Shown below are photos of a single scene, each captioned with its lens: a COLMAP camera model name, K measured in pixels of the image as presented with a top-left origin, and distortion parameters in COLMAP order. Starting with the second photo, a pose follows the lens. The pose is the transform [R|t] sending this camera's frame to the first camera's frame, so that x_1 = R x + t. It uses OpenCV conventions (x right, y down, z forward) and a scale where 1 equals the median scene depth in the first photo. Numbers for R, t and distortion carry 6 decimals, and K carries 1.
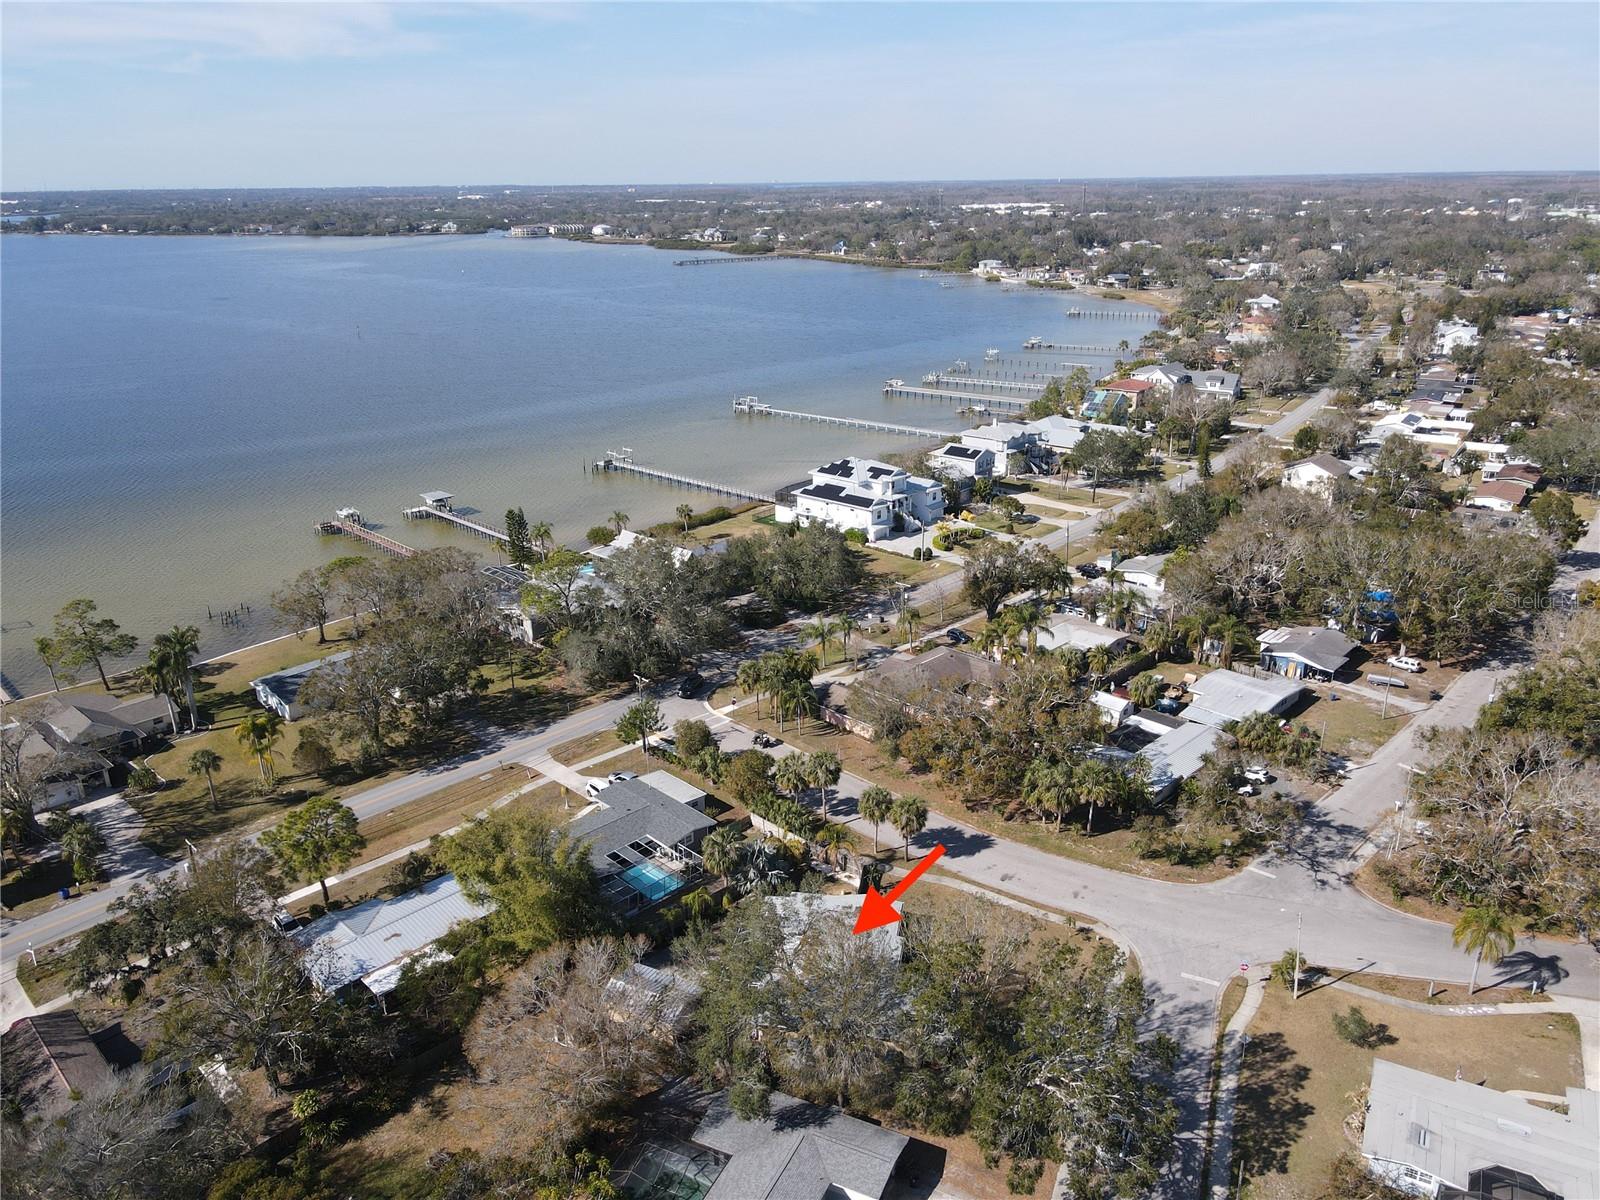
lens RADIAL K [[1169.3, 0, 802.7], [0, 1169.3, 603.5], [0, 0, 1]] dist [0.001526, 0.026147]
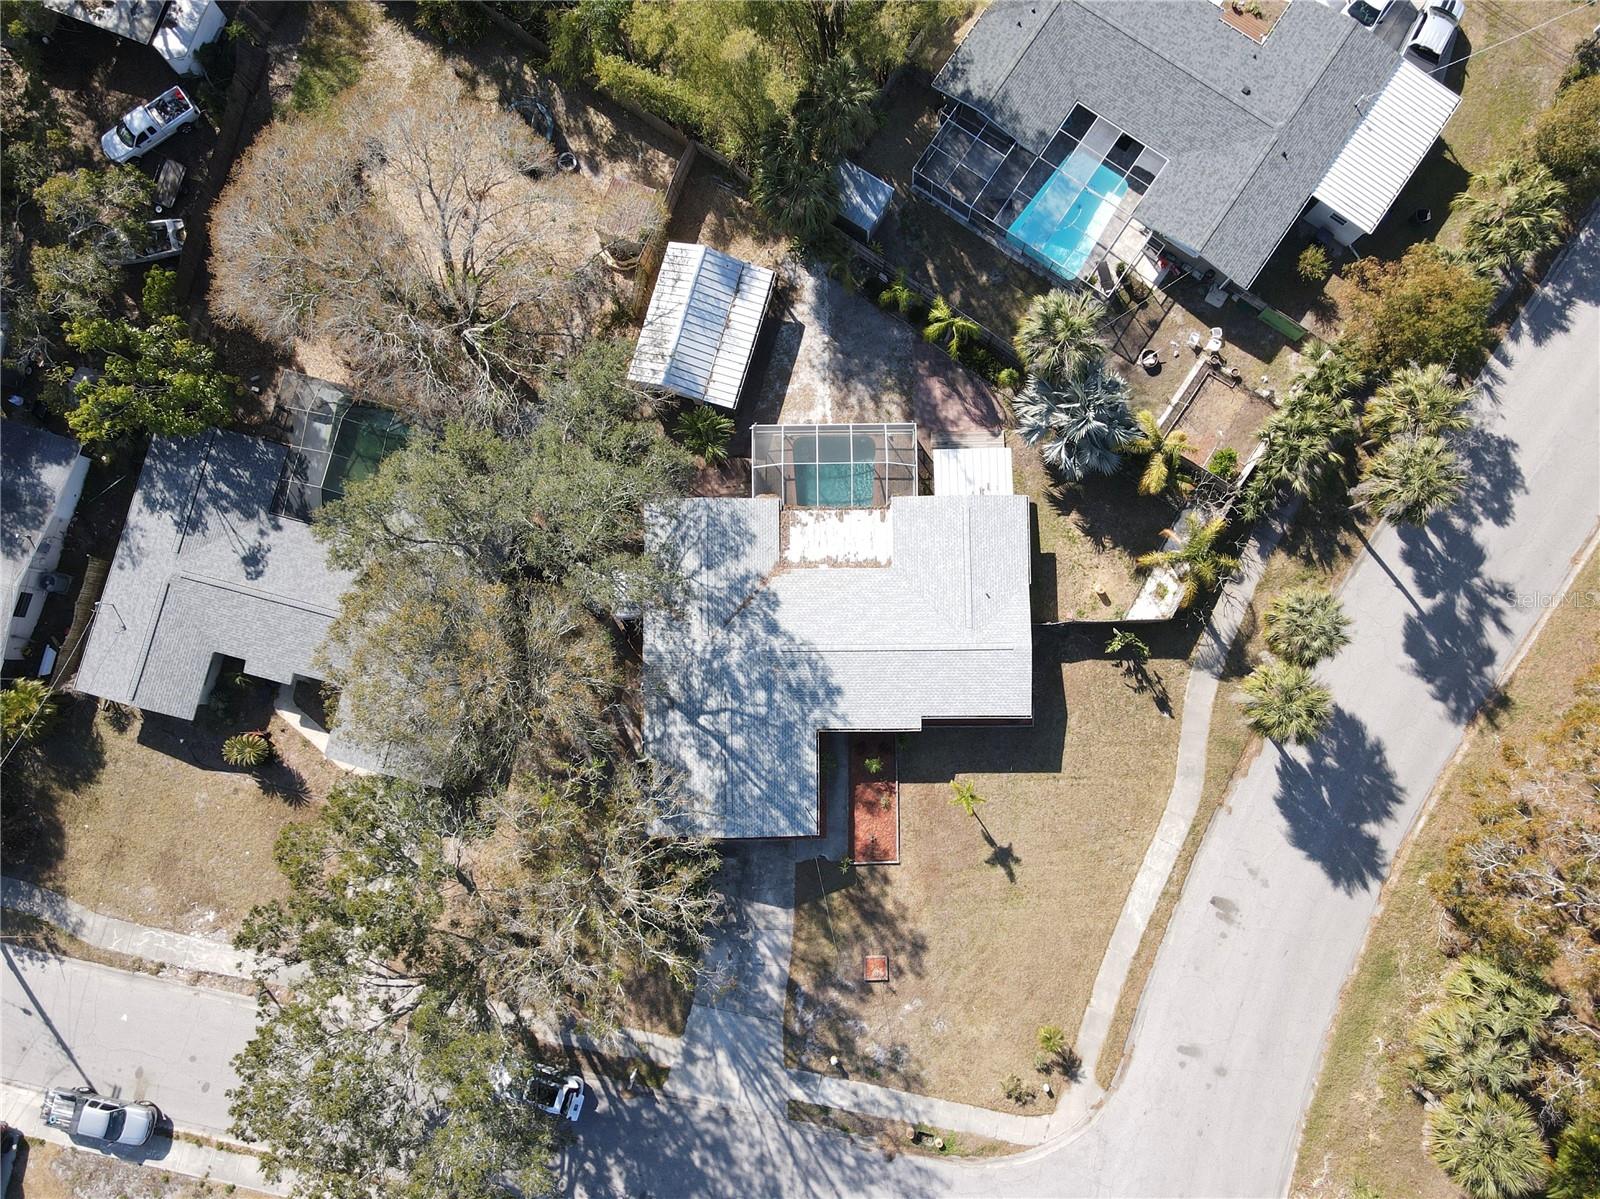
lens RADIAL K [[1169.3, 0, 802.7], [0, 1169.3, 603.0], [0, 0, 1]] dist [0.001526, 0.026147]
pose [[0.183936, 0.980230, -0.072921, 0.027757], [-0.318476, 0.129617, 0.939027, -0.096232], [0.929914, -0.149497, 0.336021, 0.360839]]
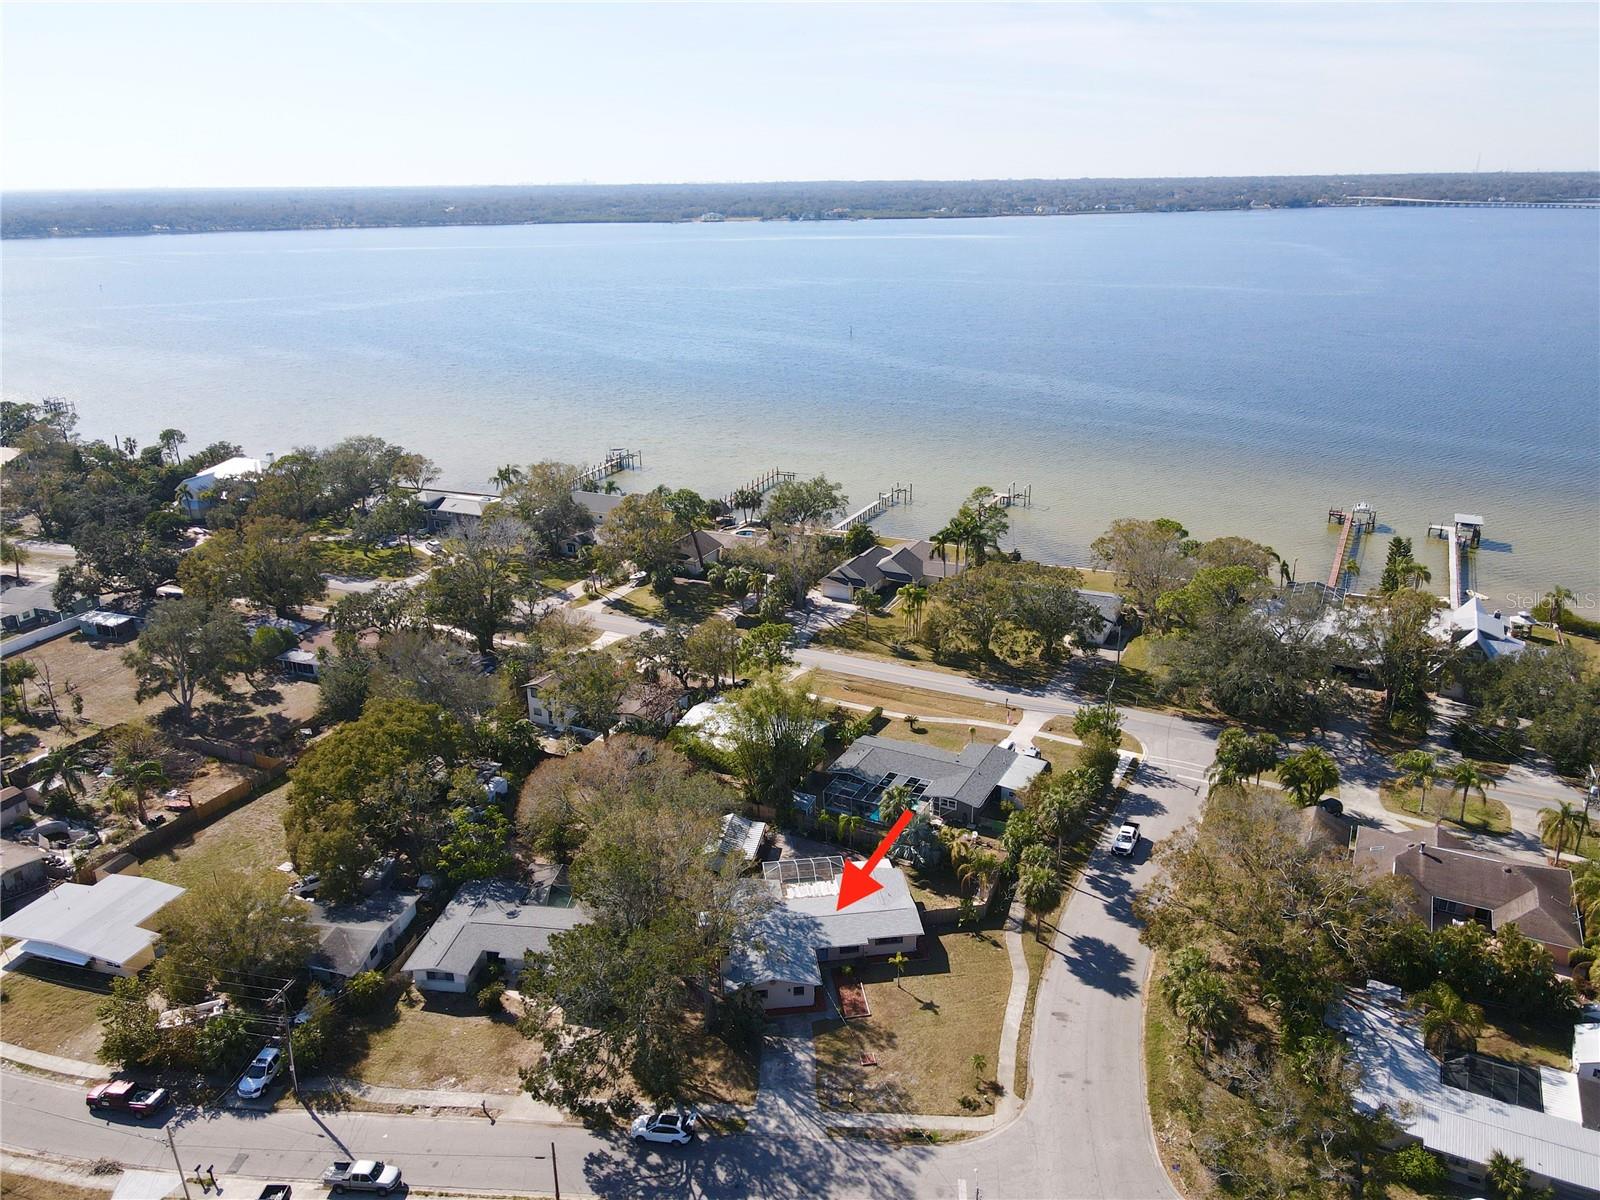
lens RADIAL K [[1169.3, 0, 802.7], [0, 1169.3, 603.5], [0, 0, 1]] dist [0.001526, 0.026147]
pose [[0.304490, 0.333929, -0.892063, 0.403092], [-0.317792, 0.918488, 0.235348, -0.093169], [0.897939, 0.211830, 0.385791, 0.231742]]
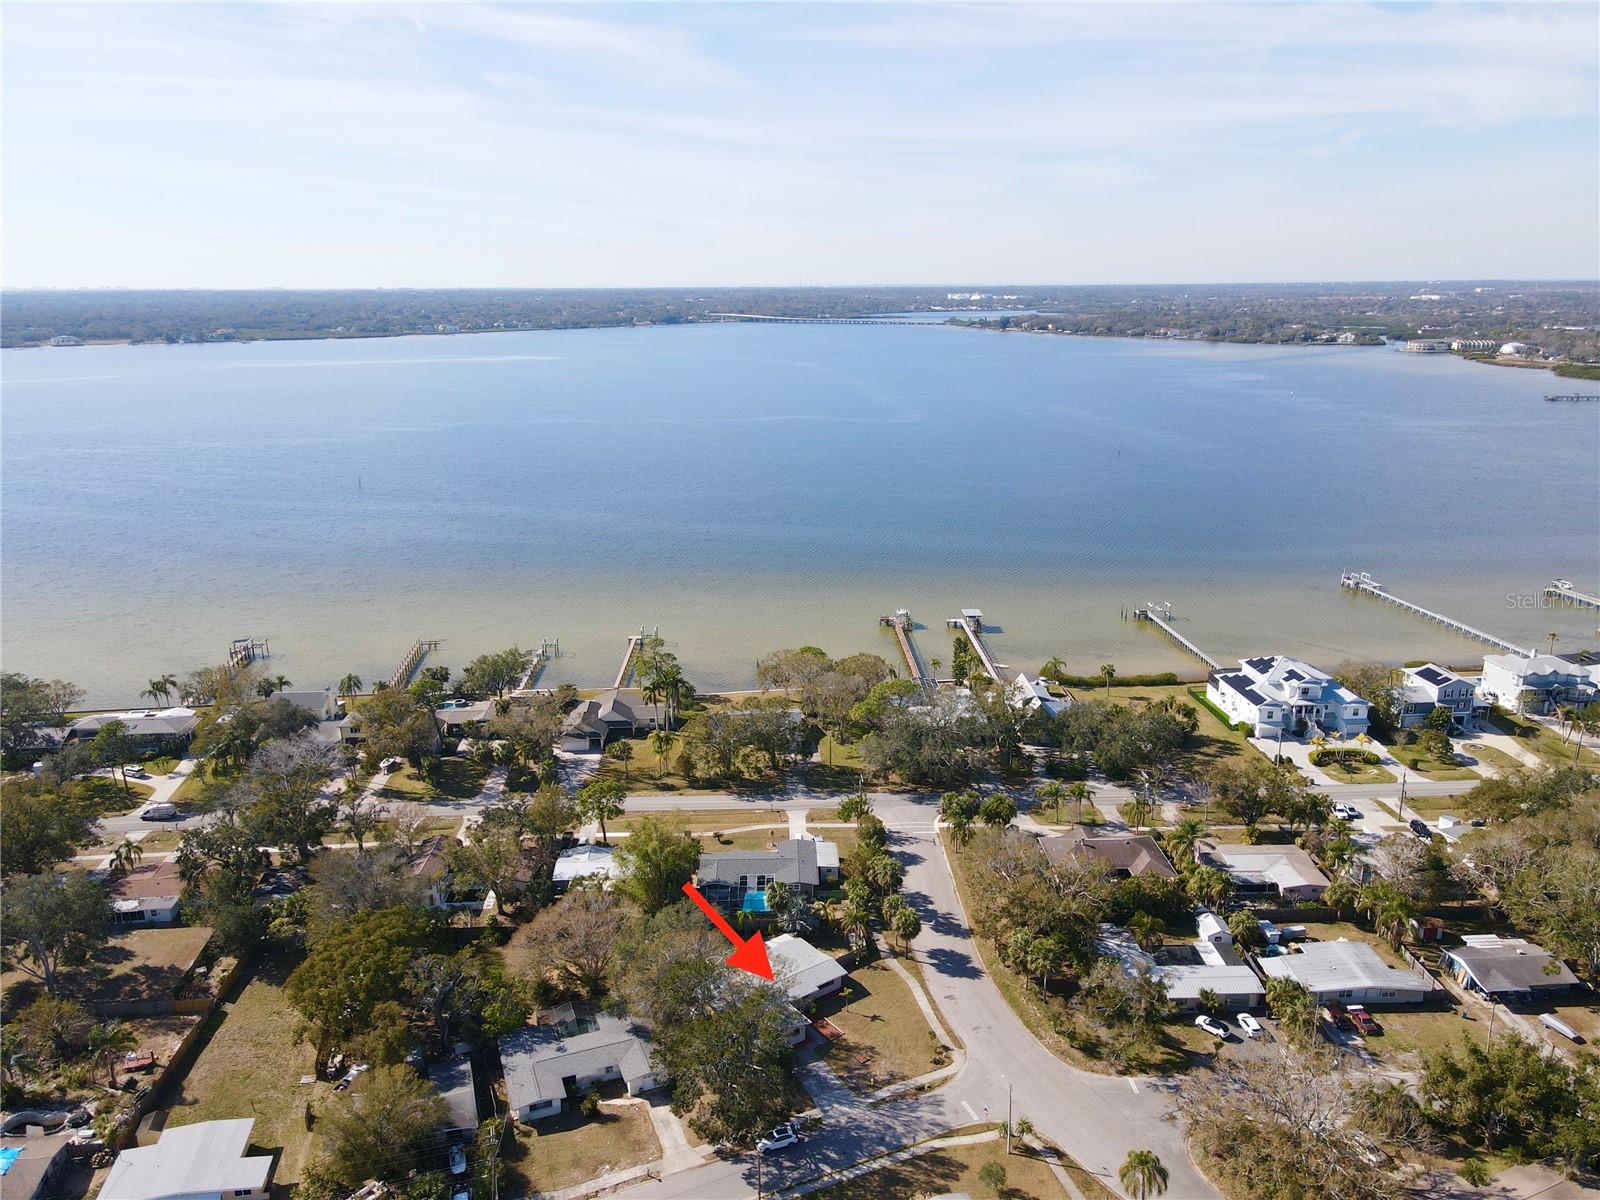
lens RADIAL K [[1169.3, 0, 802.7], [0, 1169.3, 603.5], [0, 0, 1]] dist [0.001526, 0.026147]
pose [[0.727682, 0.190988, -0.658789, 0.434780], [-0.237191, 0.971266, 0.019583, -0.094122], [0.643599, 0.142009, 0.752073, -0.080141]]
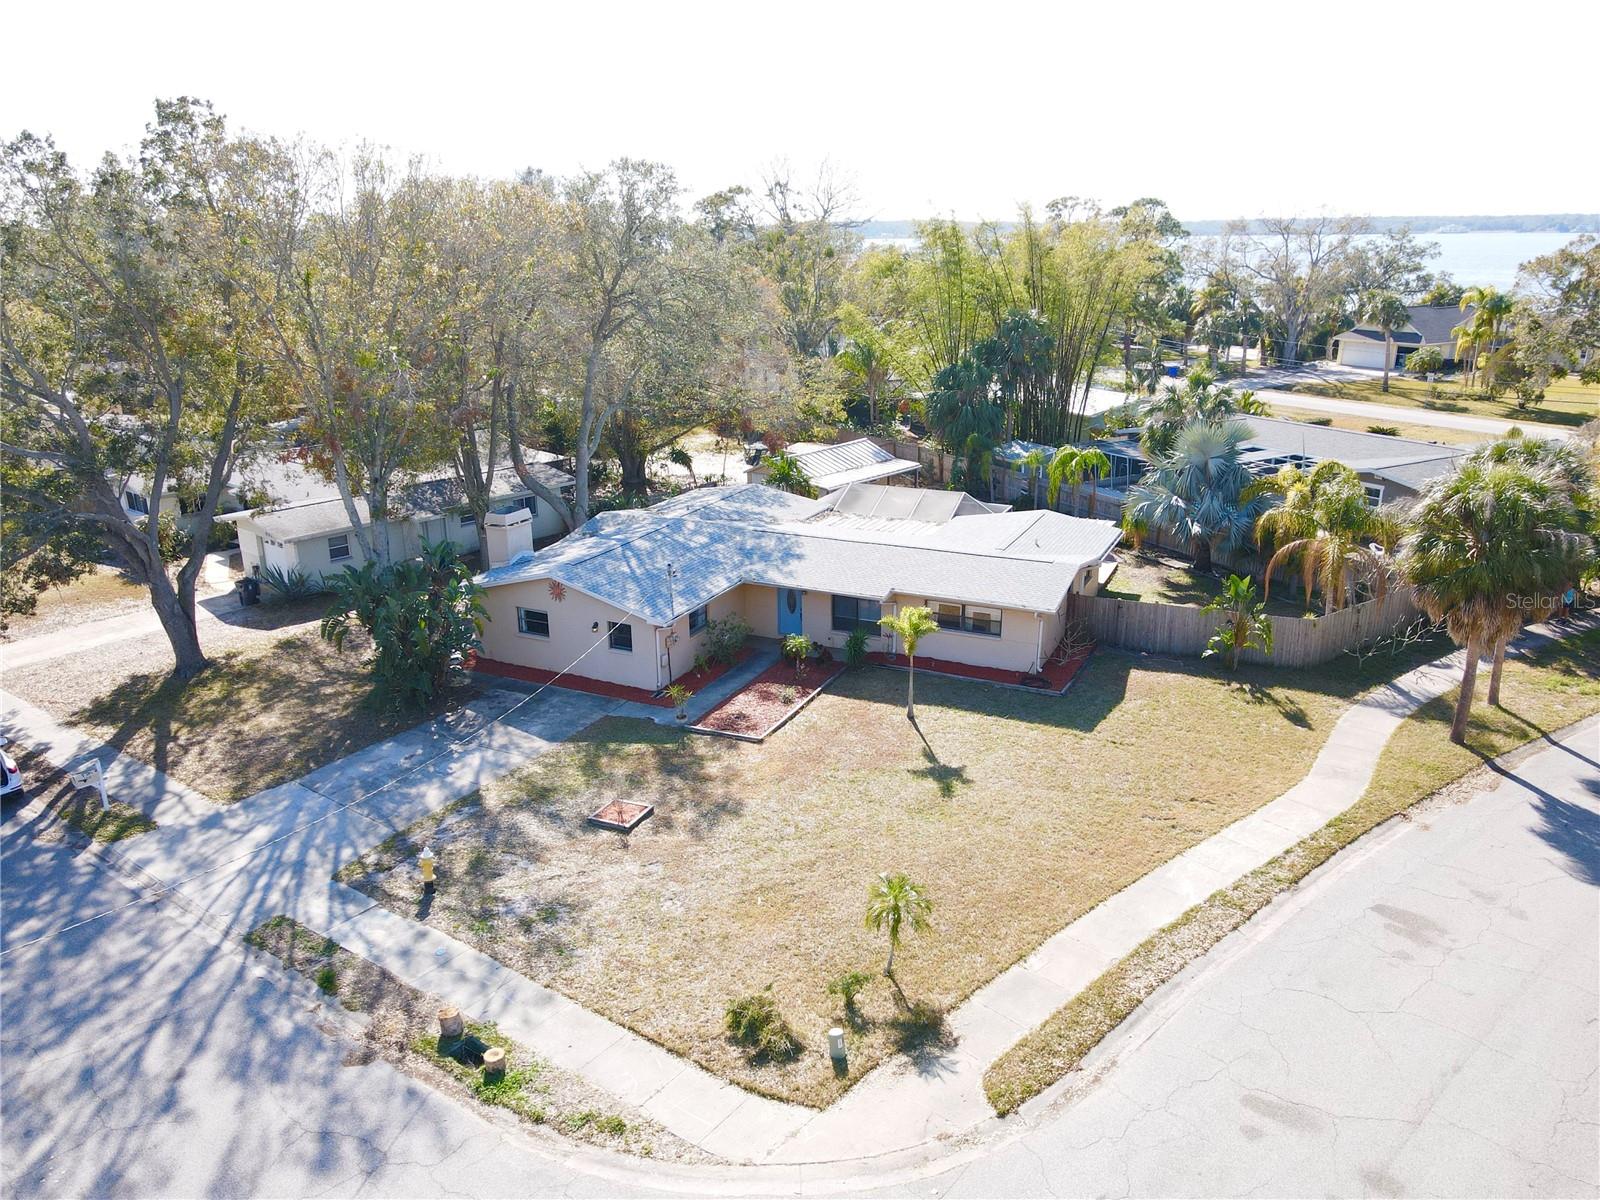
lens RADIAL K [[1169.3, 0, 802.7], [0, 1169.3, 603.5], [0, 0, 1]] dist [0.001526, 0.026147]
pose [[-0.259333, 0.305381, -0.916236, 0.193195], [-0.321624, 0.867234, 0.380082, 0.074844], [0.910661, 0.393252, -0.126685, 0.474323]]
